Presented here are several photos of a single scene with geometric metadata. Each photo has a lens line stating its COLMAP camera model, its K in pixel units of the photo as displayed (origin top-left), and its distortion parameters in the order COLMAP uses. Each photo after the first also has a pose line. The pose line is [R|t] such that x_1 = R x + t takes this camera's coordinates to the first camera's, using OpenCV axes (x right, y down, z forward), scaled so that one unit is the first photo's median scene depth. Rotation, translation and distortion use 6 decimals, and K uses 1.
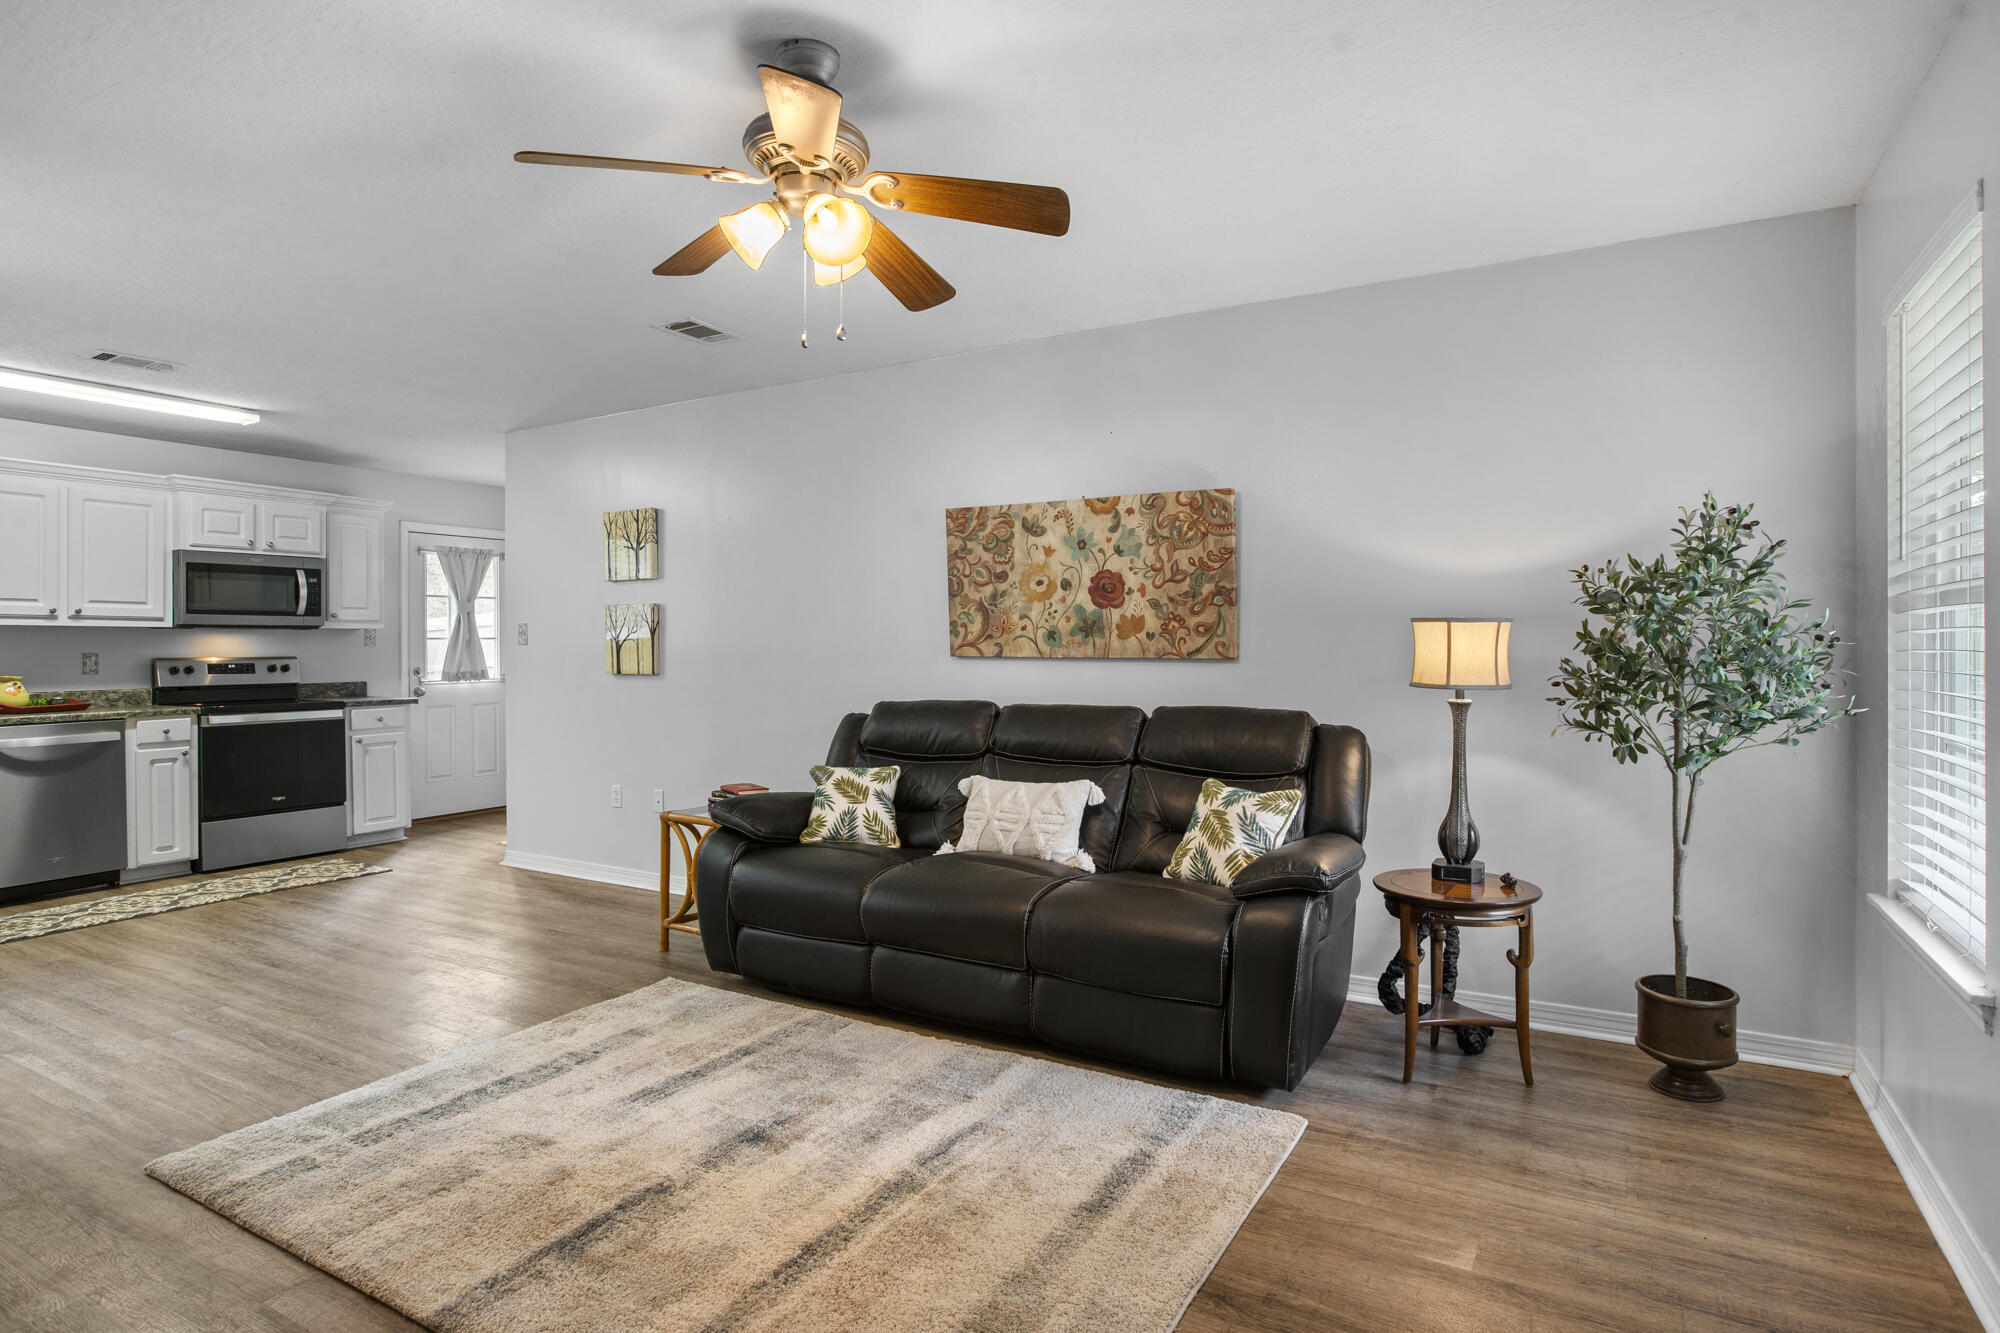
lens RADIAL K [[1057.2, 0, 1004.3], [0, 1057.2, 645.3], [0, 0, 1]] dist [-0.055252, 0.031229]
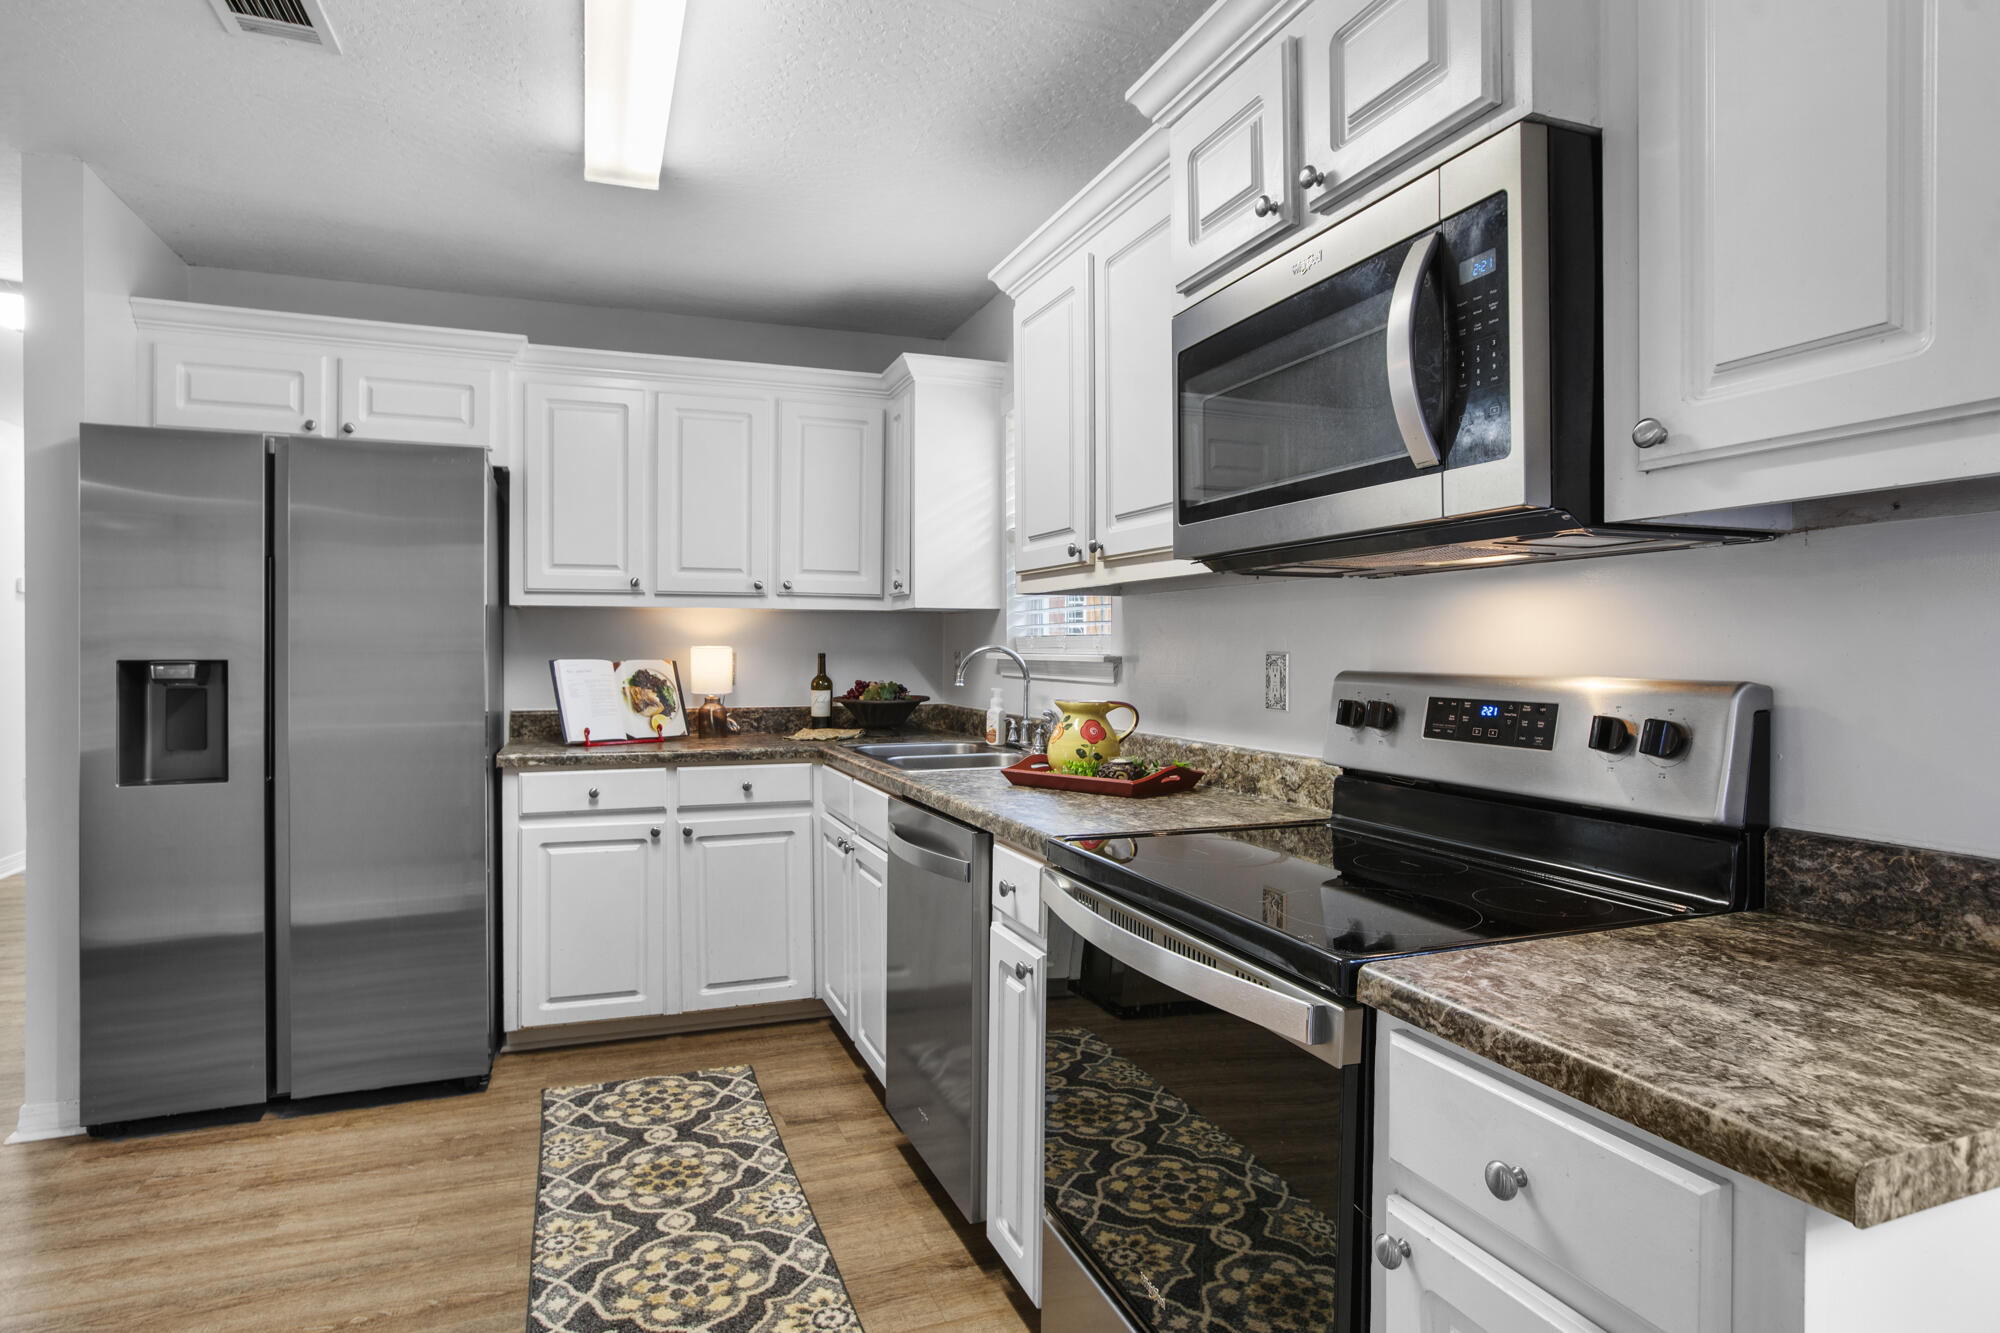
lens RADIAL K [[1089.8, 0, 1011.7], [0, 1089.8, 661.4], [0, 0, 1]] dist [-0.062322, 0.036955]
pose [[-0.624719, 0.012344, -0.780752, -0.511948], [0.000185, 0.999877, 0.015661, 0.004489], [0.780850, 0.009639, -0.624644, 1.154773]]
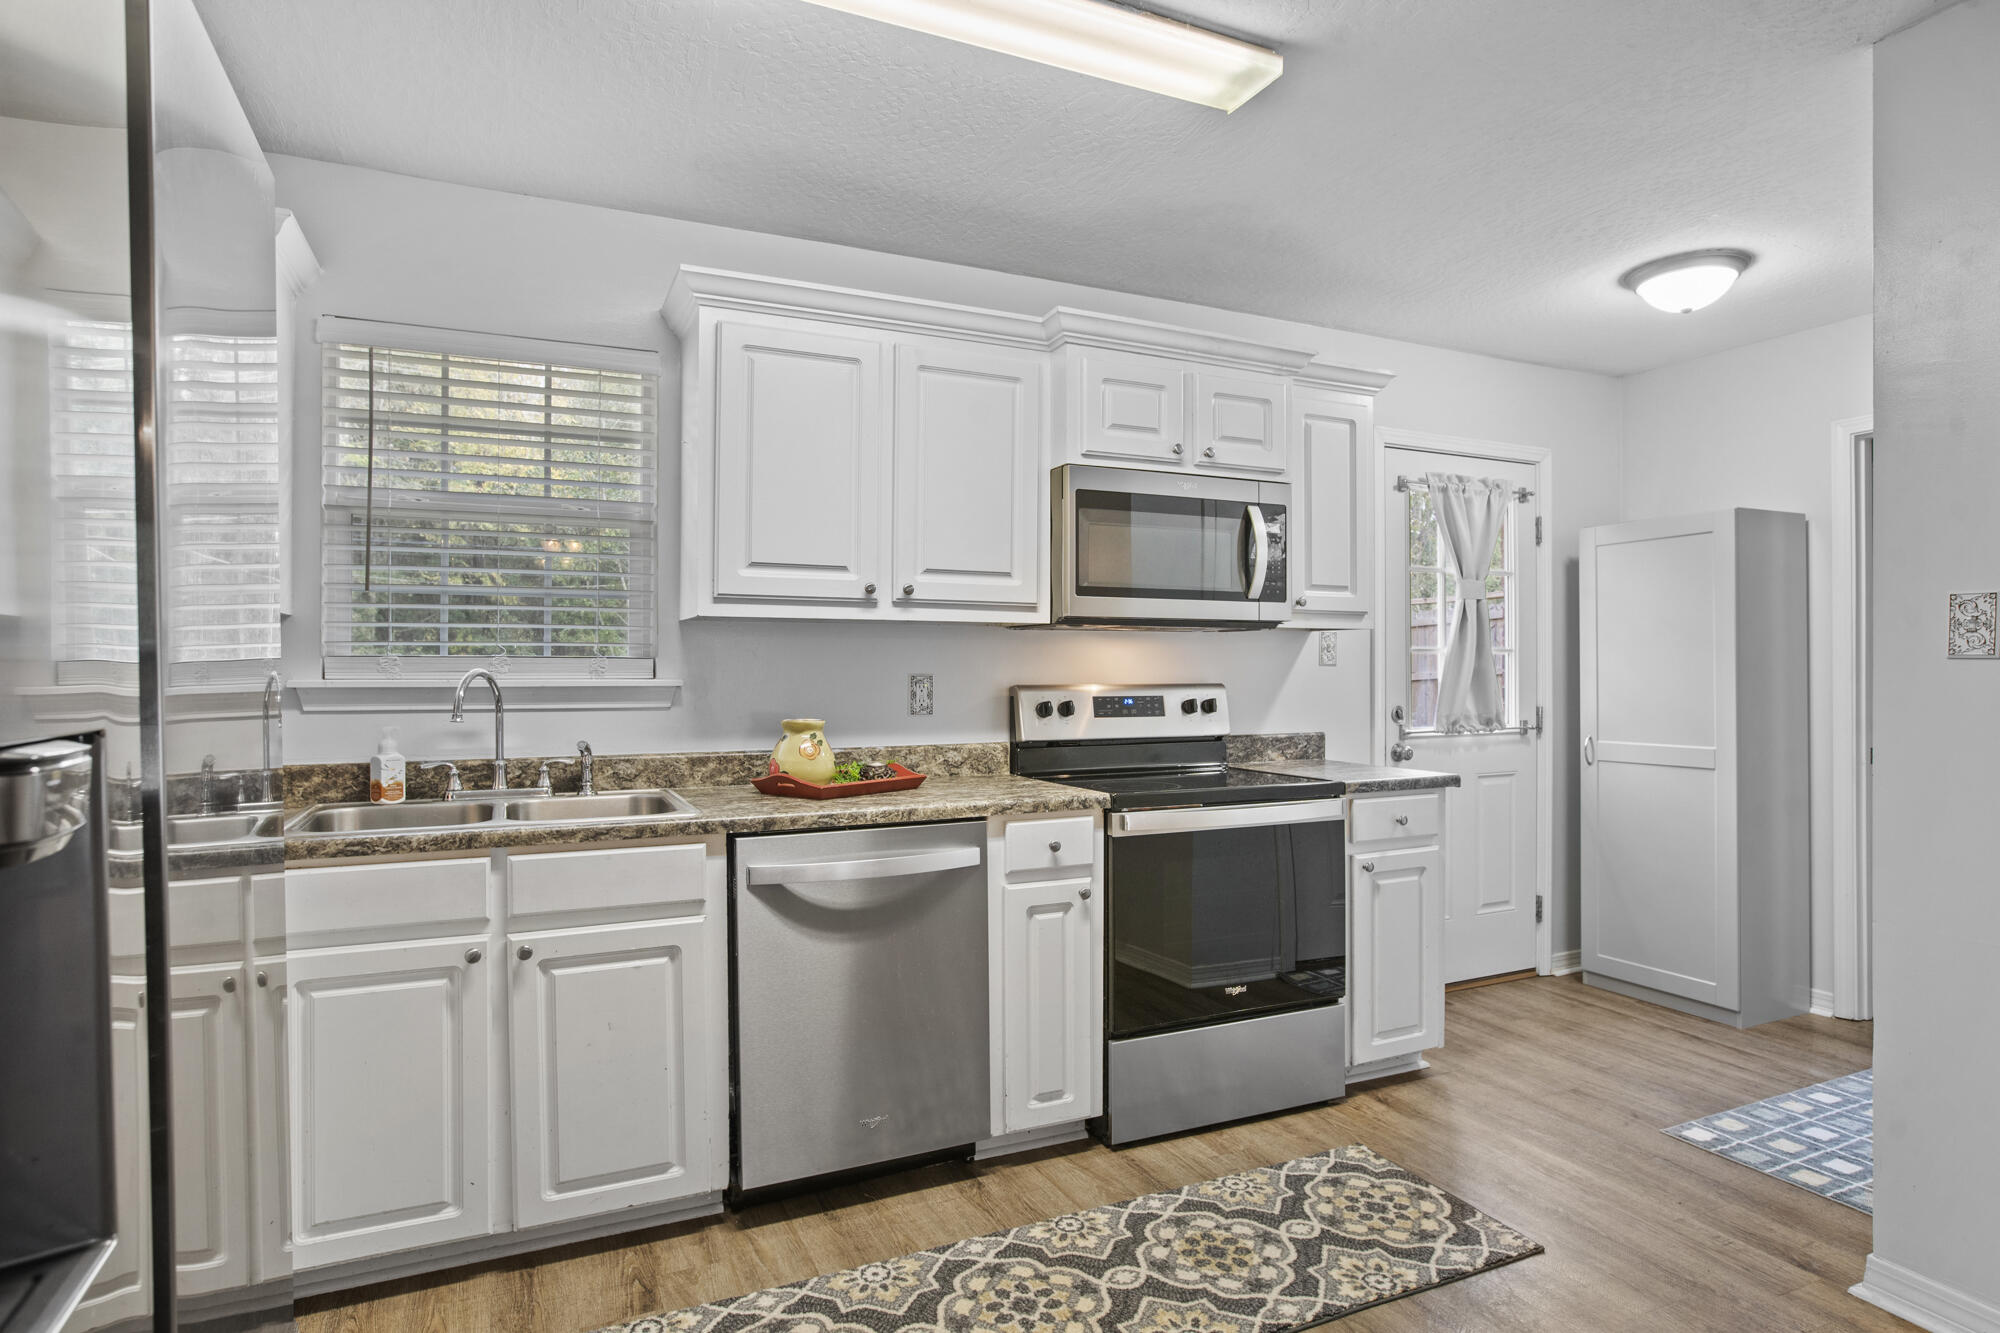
lens RADIAL K [[1089.8, 0, 1011.7], [0, 1089.8, 661.4], [0, 0, 1]] dist [-0.062322, 0.036955]
pose [[0.819349, 0.000312, -0.573295, -0.519440], [-0.004482, 0.999973, -0.005860, 0.003680], [0.573278, 0.007371, 0.819328, 0.559697]]
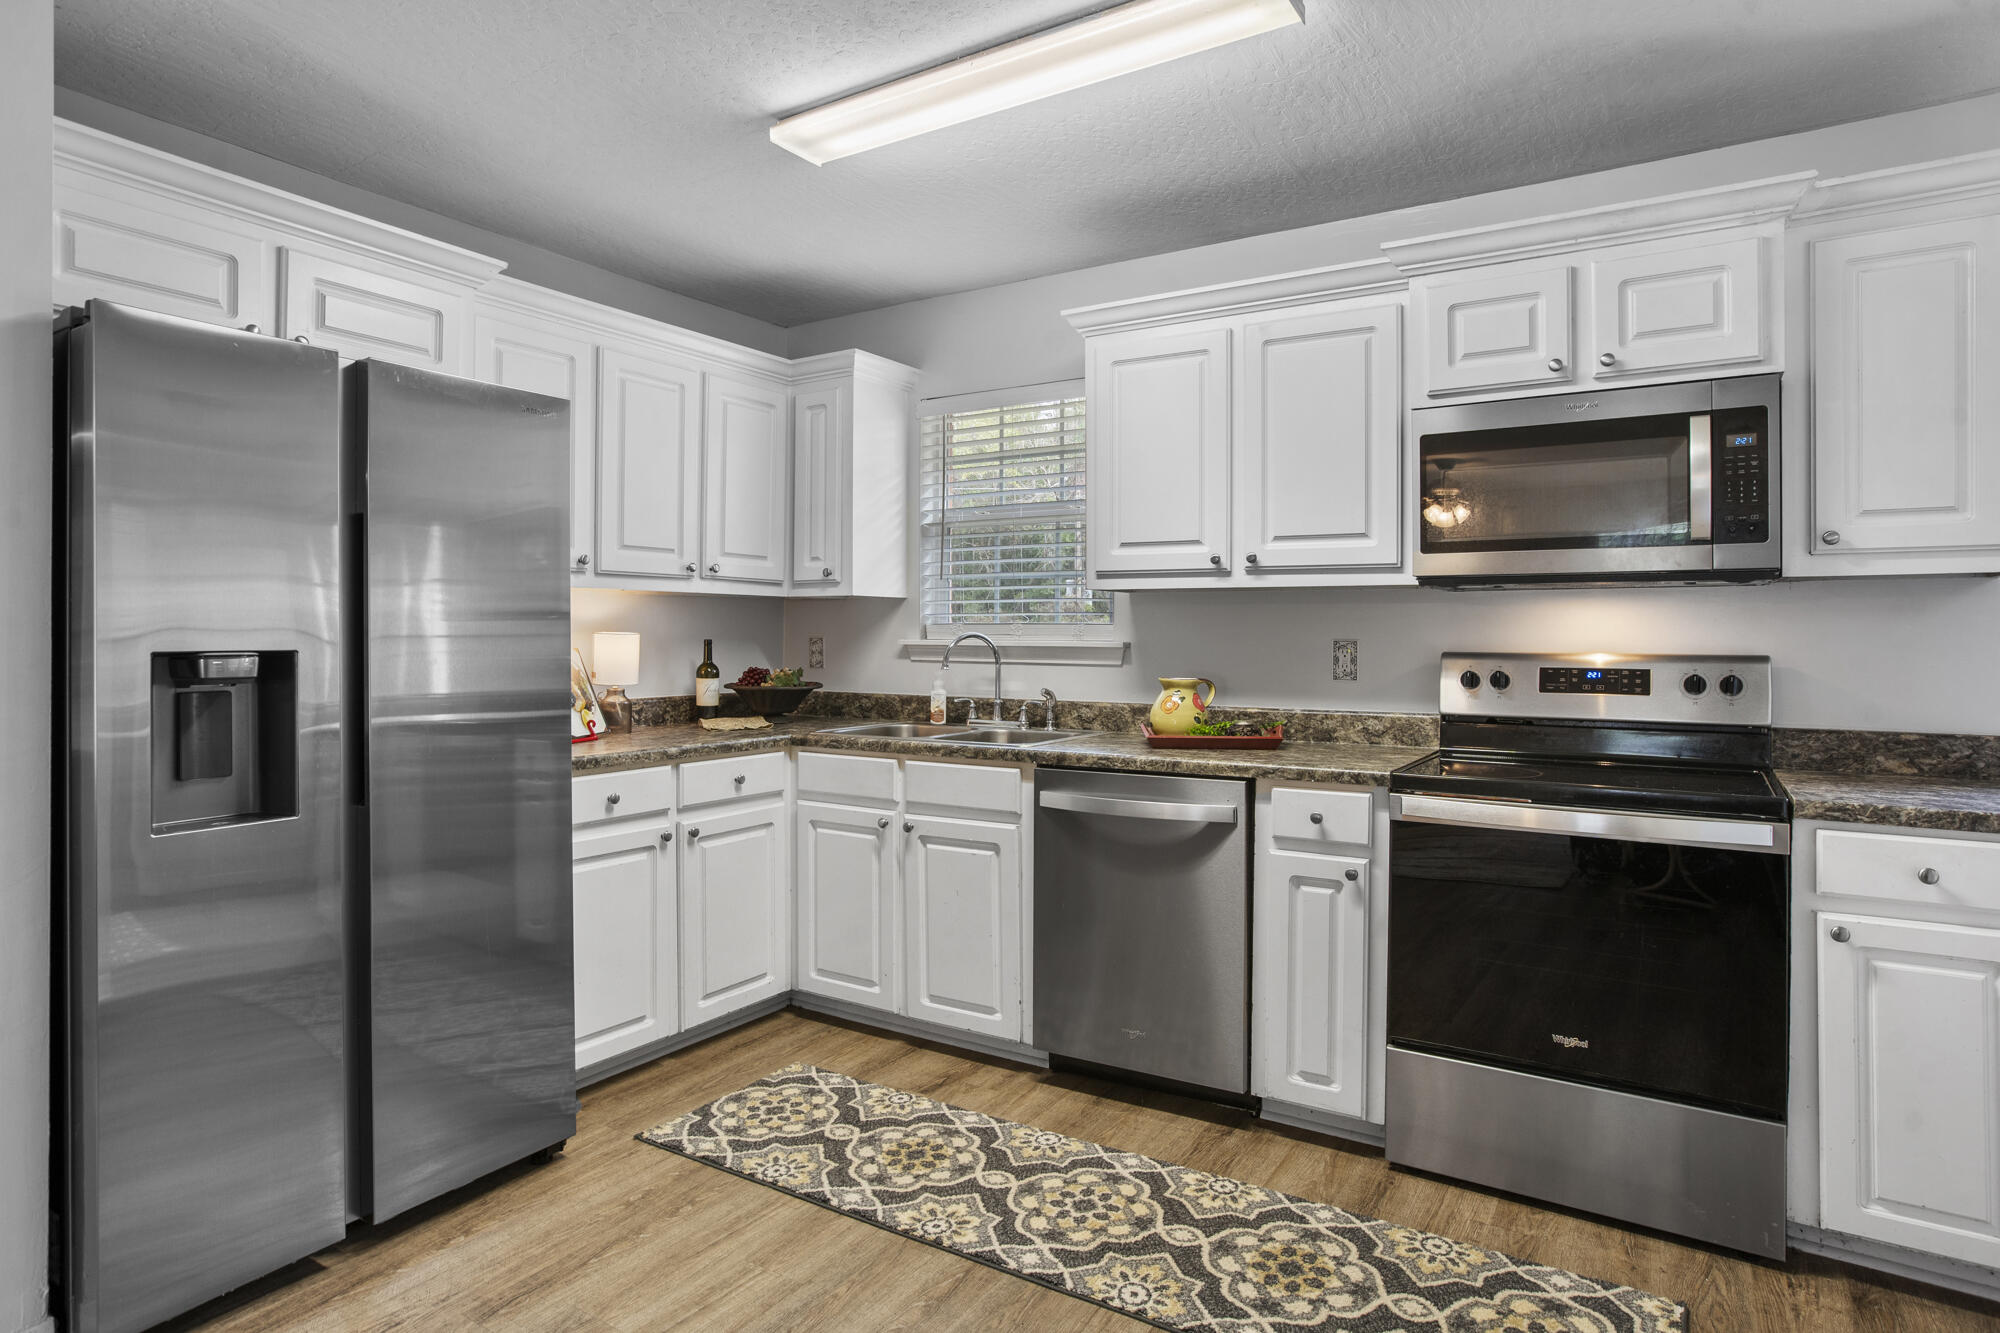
lens RADIAL K [[1098.1, 0, 1015.8], [0, 1098.1, 629.0], [0, 0, 1]] dist [-0.054968, 0.036717]
pose [[-0.032752, -0.000084, -0.999464, -0.320820], [-0.005258, 0.999986, 0.000088, 0.002790], [0.999450, 0.005258, -0.032752, 0.839199]]
